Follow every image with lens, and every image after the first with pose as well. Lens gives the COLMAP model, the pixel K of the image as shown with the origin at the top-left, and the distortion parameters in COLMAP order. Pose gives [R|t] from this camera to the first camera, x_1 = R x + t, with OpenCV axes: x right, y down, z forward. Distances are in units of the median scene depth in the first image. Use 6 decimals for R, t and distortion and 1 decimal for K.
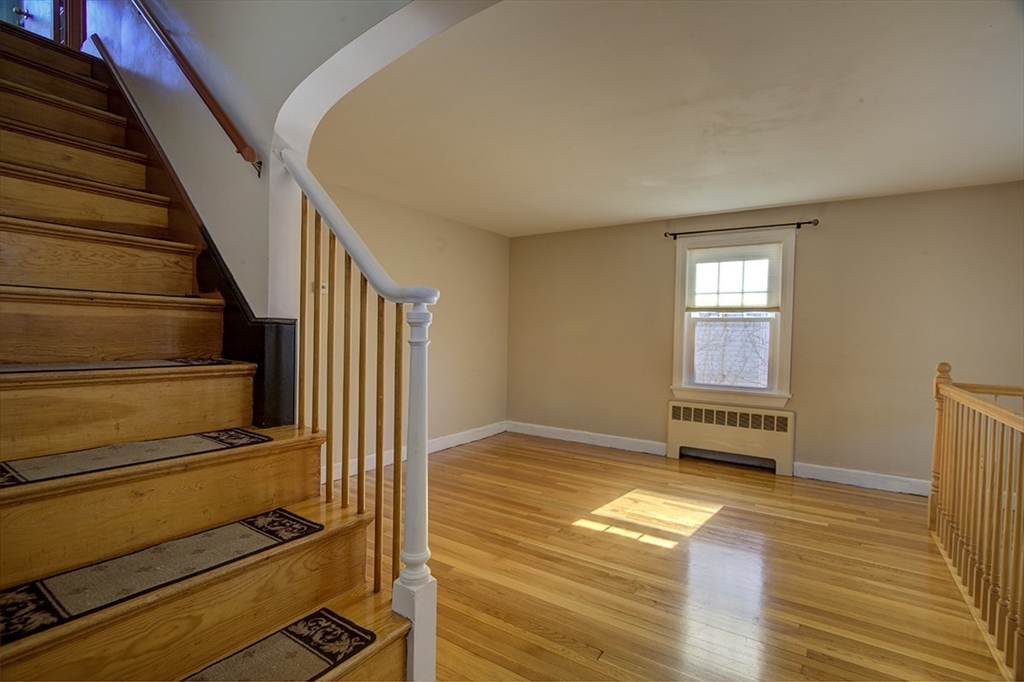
lens RADIAL K [[481.2, 0, 513.7], [0, 481.2, 346.0], [0, 0, 1]] dist [-0.004807, 0.001665]
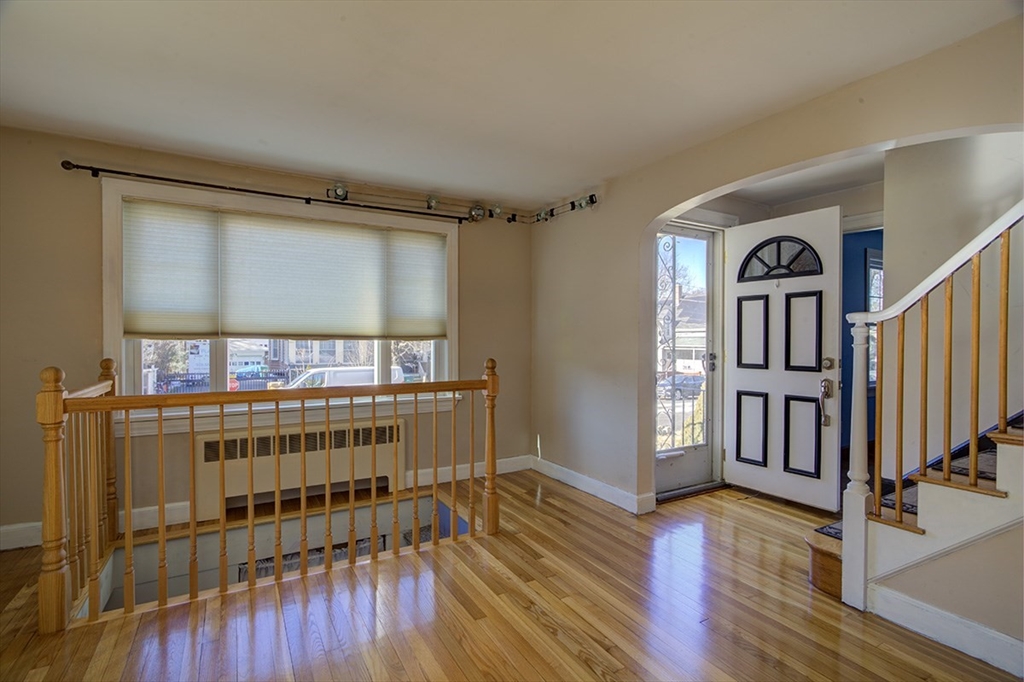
lens RADIAL K [[481.2, 0, 513.7], [0, 481.2, 346.0], [0, 0, 1]] dist [-0.004807, 0.001665]
pose [[0.241637, -0.022376, 0.970109, -0.238886], [0.006546, 0.999749, 0.021429, -0.019805], [-0.970345, 0.001172, 0.241723, 0.537267]]
